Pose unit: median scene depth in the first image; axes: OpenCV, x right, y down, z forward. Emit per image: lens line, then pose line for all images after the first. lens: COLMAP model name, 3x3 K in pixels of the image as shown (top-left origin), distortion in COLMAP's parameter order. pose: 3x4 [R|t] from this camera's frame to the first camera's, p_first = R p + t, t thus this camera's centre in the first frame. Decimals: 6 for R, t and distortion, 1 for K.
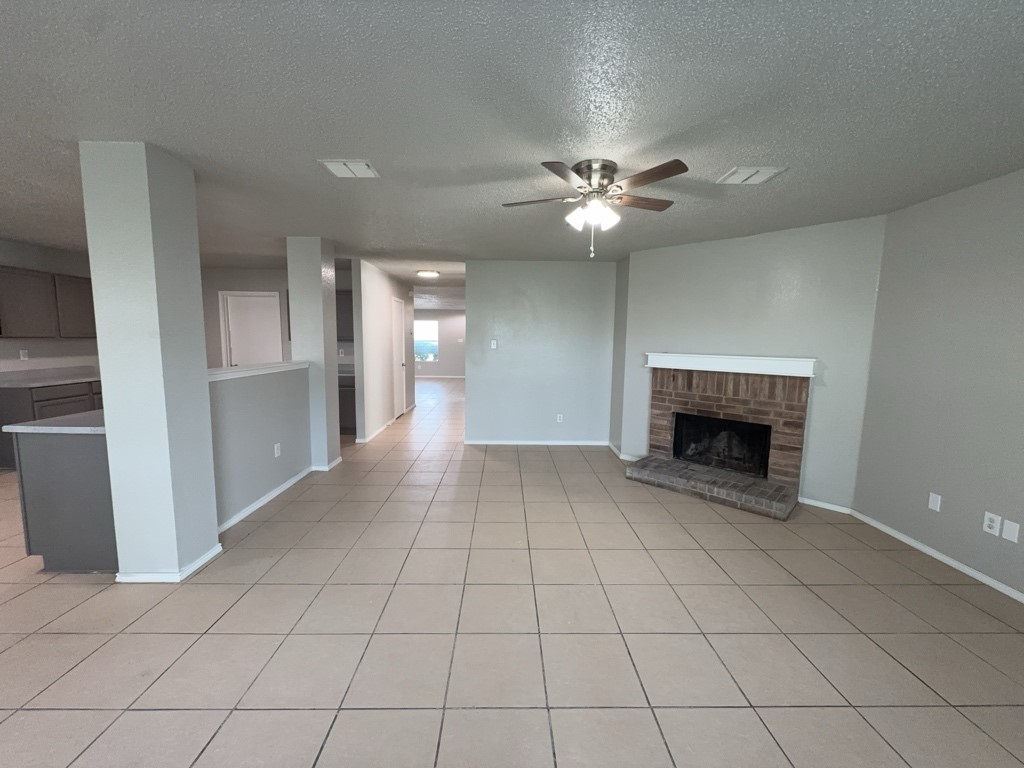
lens RADIAL K [[408.1, 0, 511.2], [0, 408.1, 382.1], [0, 0, 1]] dist [0.000767, 0.000212]
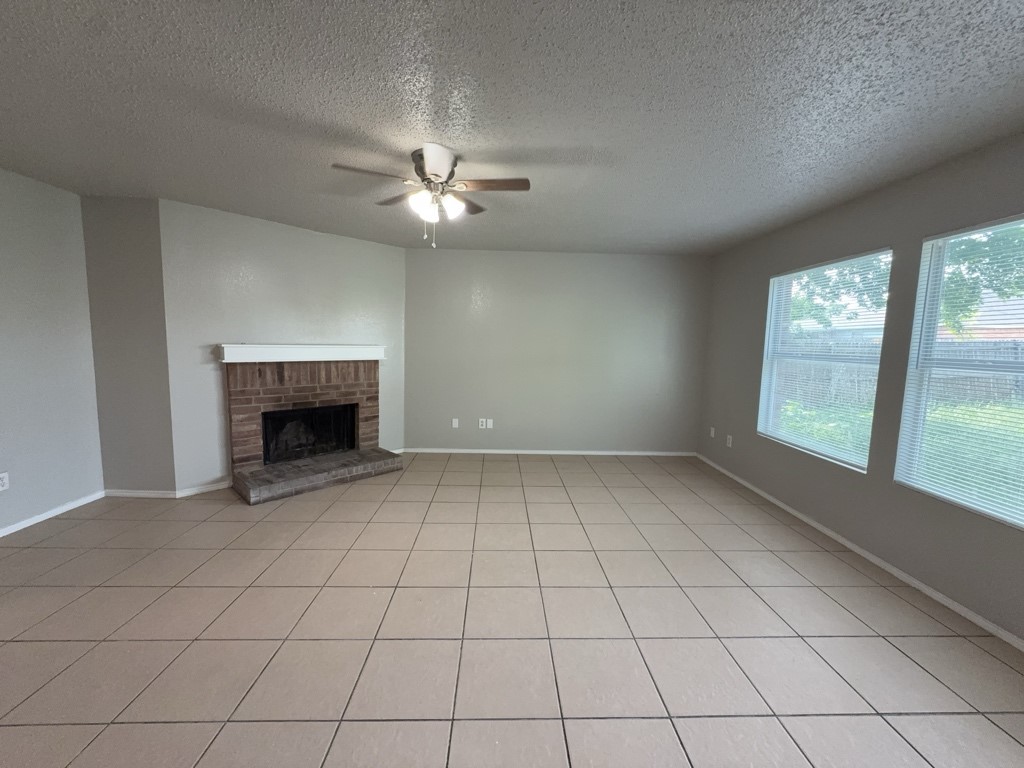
lens RADIAL K [[408.1, 0, 511.2], [0, 408.1, 382.1], [0, 0, 1]] dist [0.000767, 0.000212]
pose [[-0.016792, -0.115708, 0.993141, -0.506804], [0.082659, 0.989721, 0.116707, -0.051793], [-0.996436, 0.084052, -0.007055, 0.521285]]
